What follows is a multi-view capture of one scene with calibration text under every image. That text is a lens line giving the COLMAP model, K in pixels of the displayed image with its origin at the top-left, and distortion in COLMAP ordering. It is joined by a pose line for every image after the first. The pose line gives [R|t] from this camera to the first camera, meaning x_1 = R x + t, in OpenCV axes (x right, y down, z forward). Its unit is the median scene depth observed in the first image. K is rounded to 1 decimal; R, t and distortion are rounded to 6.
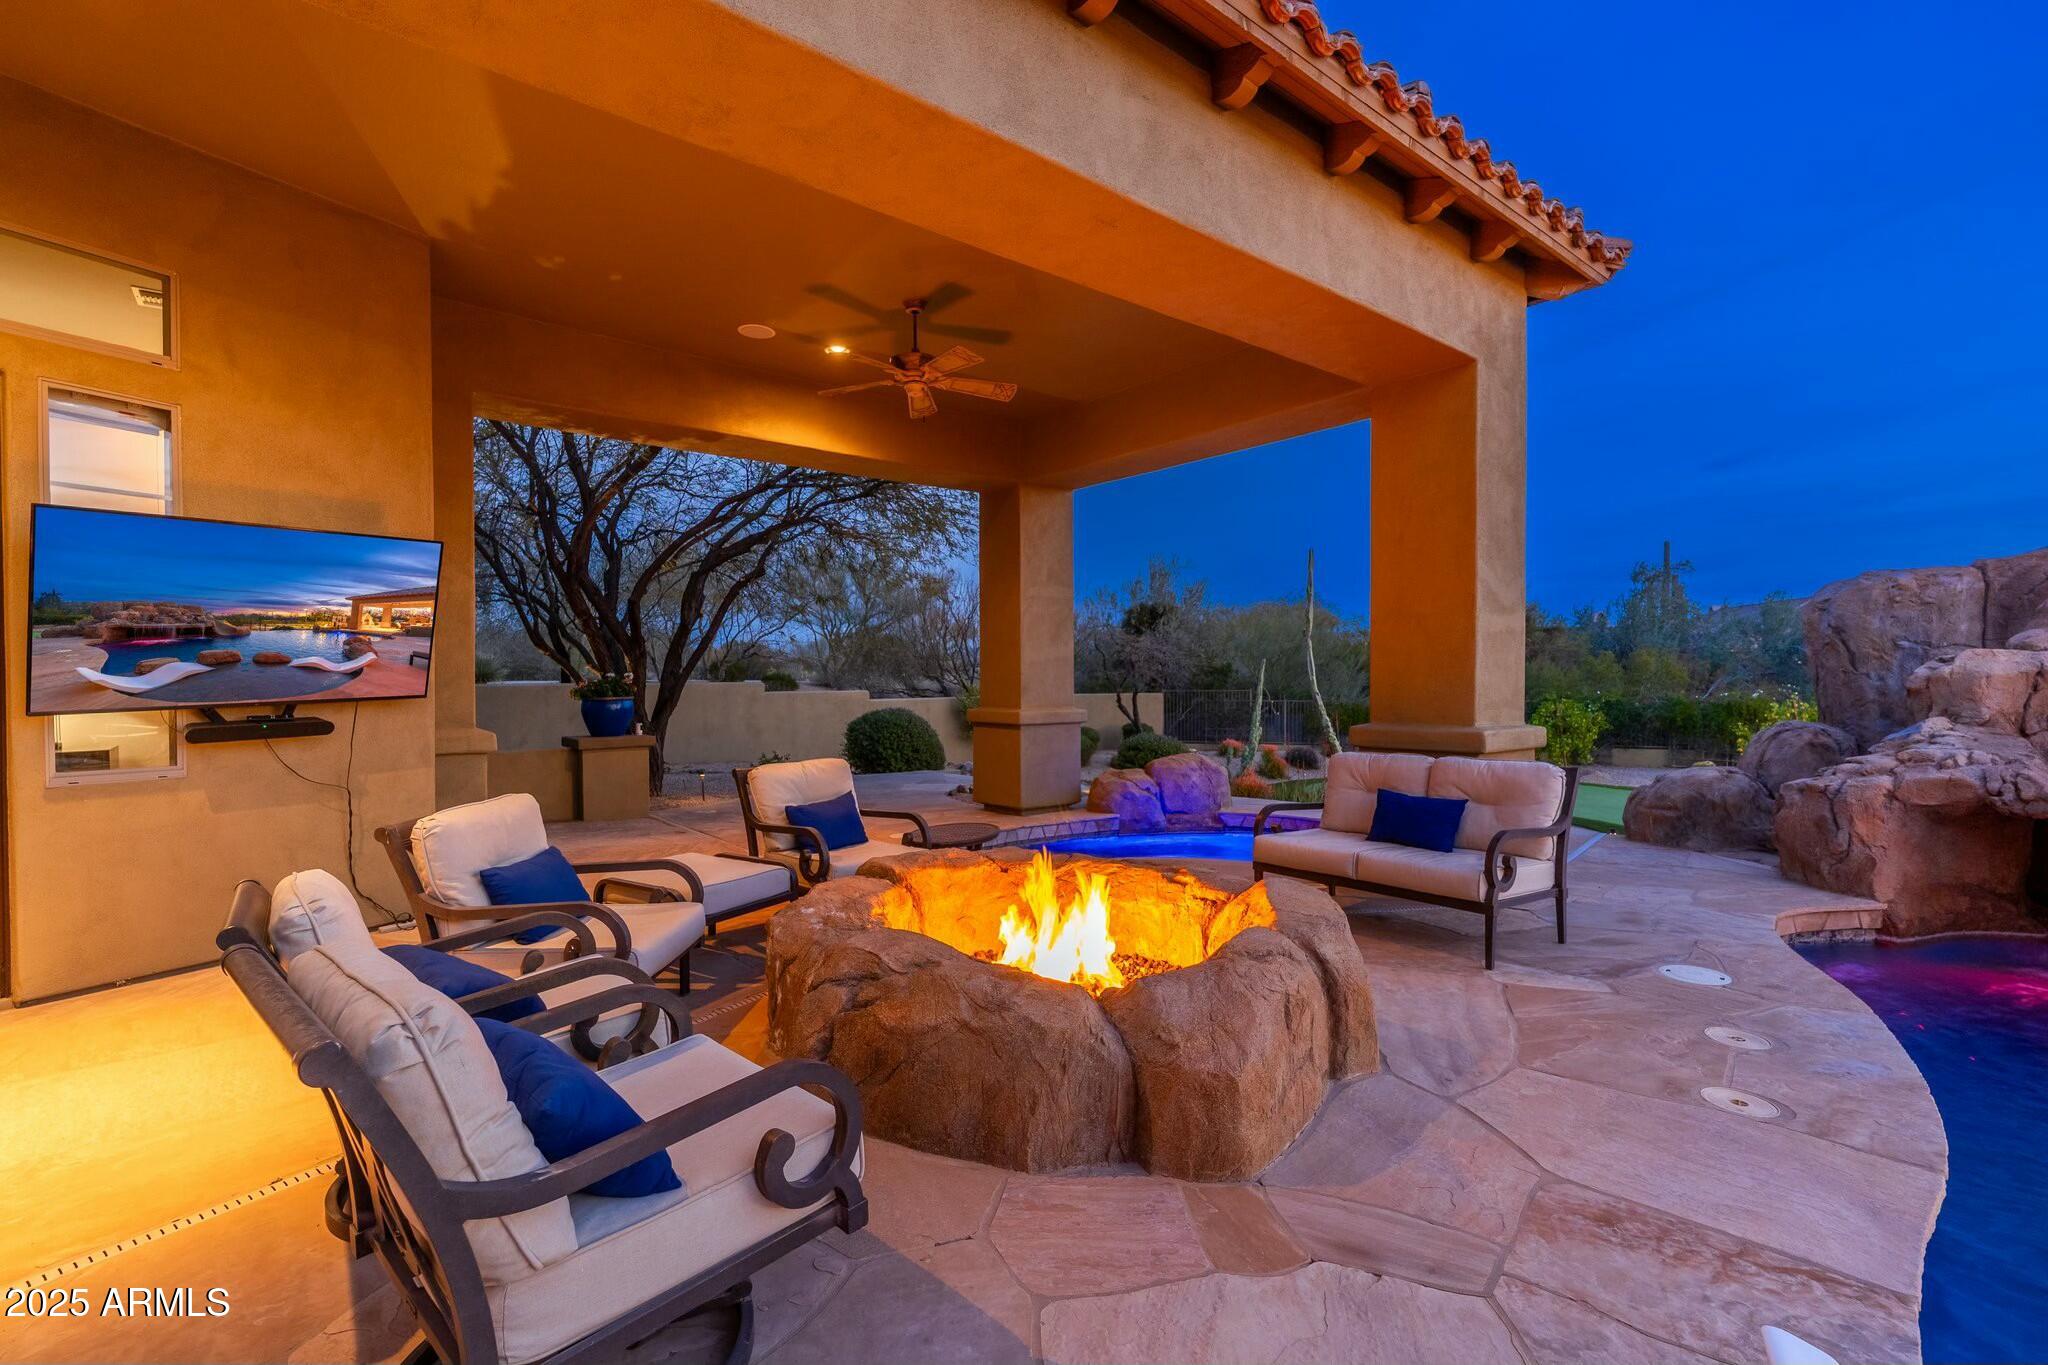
lens RADIAL K [[900.9, 0, 1021.8], [0, 900.9, 690.3], [0, 0, 1]] dist [-0.006012, 0.001574]
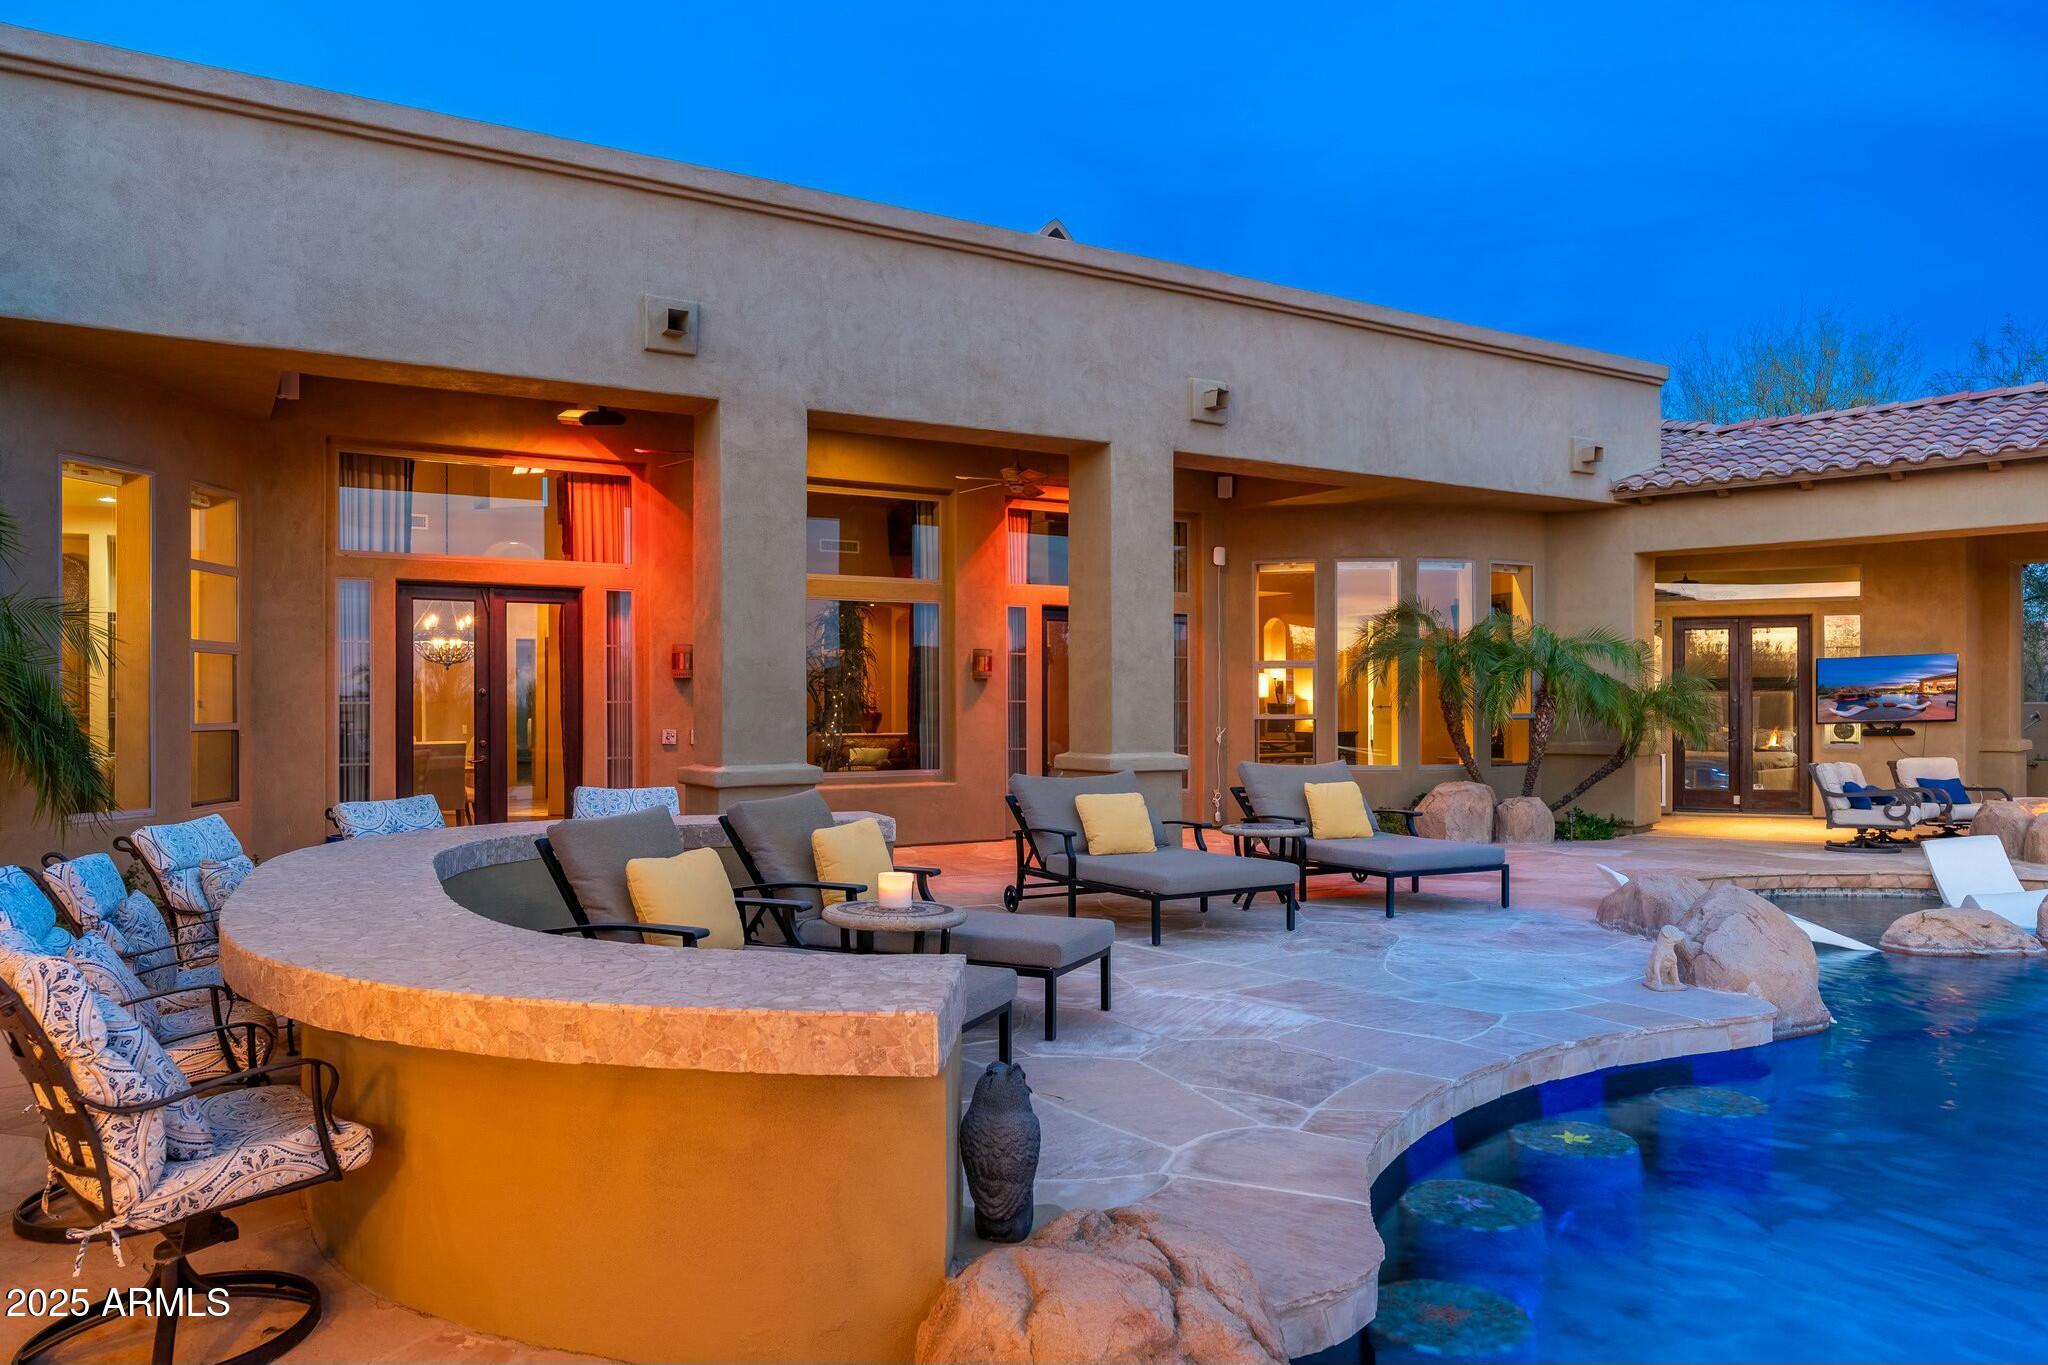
lens RADIAL K [[1400.0, 0, 1045.1], [0, 1400.0, 675.1], [0, 0, 1]] dist [0.010088, -0.012093]
pose [[0.137237, -0.018097, -0.990373, 2.815955], [-0.014004, 0.999698, -0.020208, -0.004049], [0.990439, 0.016643, 0.136942, -1.959621]]
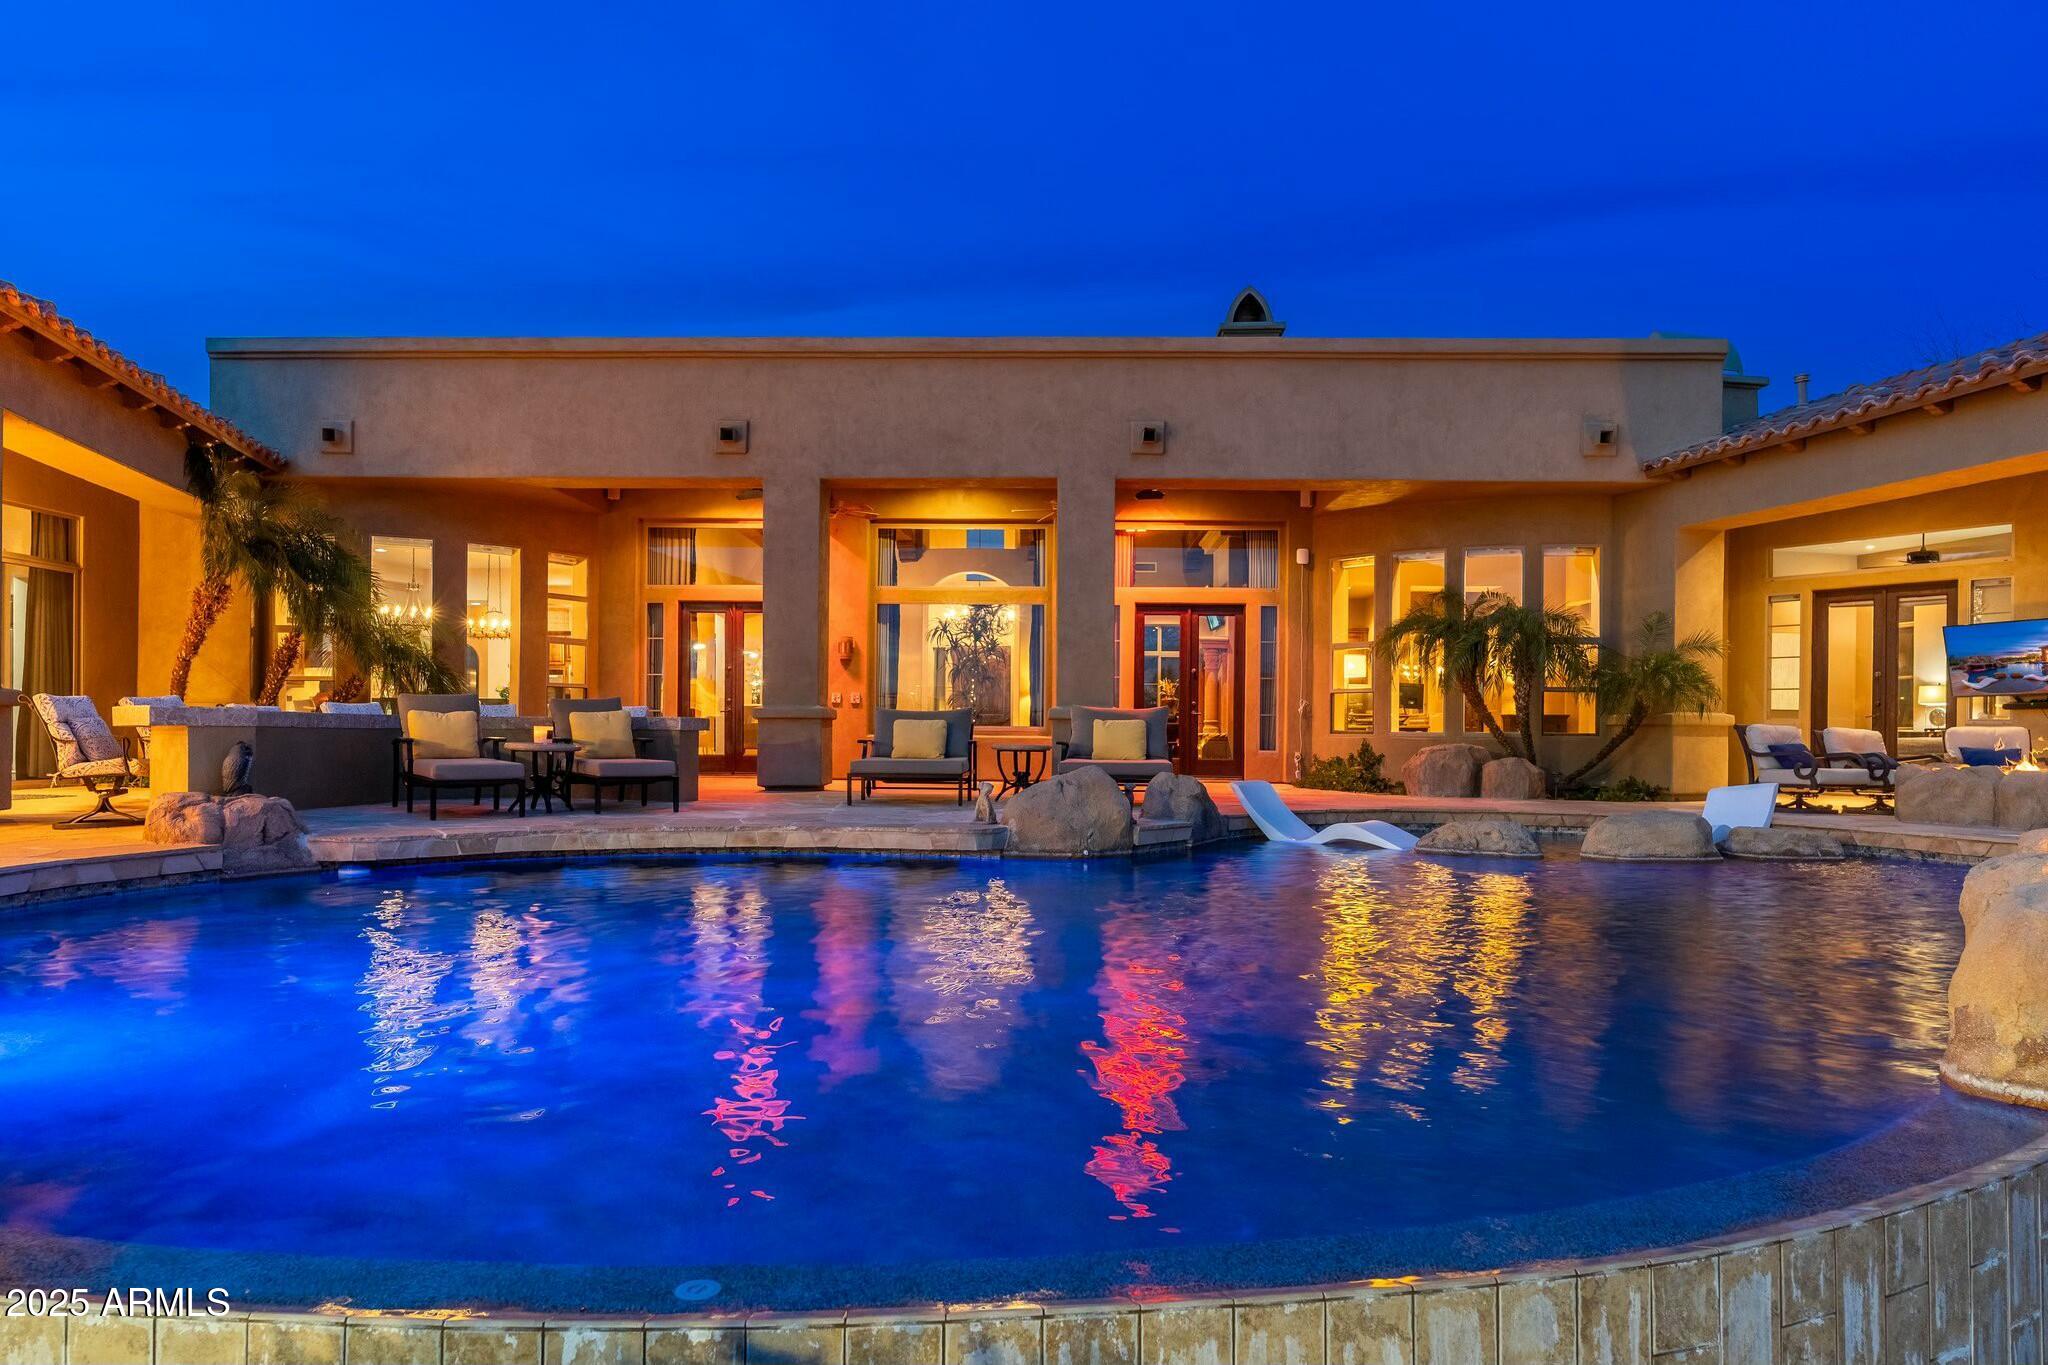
lens RADIAL K [[1313.4, 0, 1028.3], [0, 1313.4, 713.3], [0, 0, 1]] dist [0.004227, 0.000185]
pose [[-0.425975, -0.012773, -0.904645, 3.353502], [-0.021613, 0.999759, -0.003939, 0.135493], [0.904477, 0.017874, -0.426149, 0.088489]]
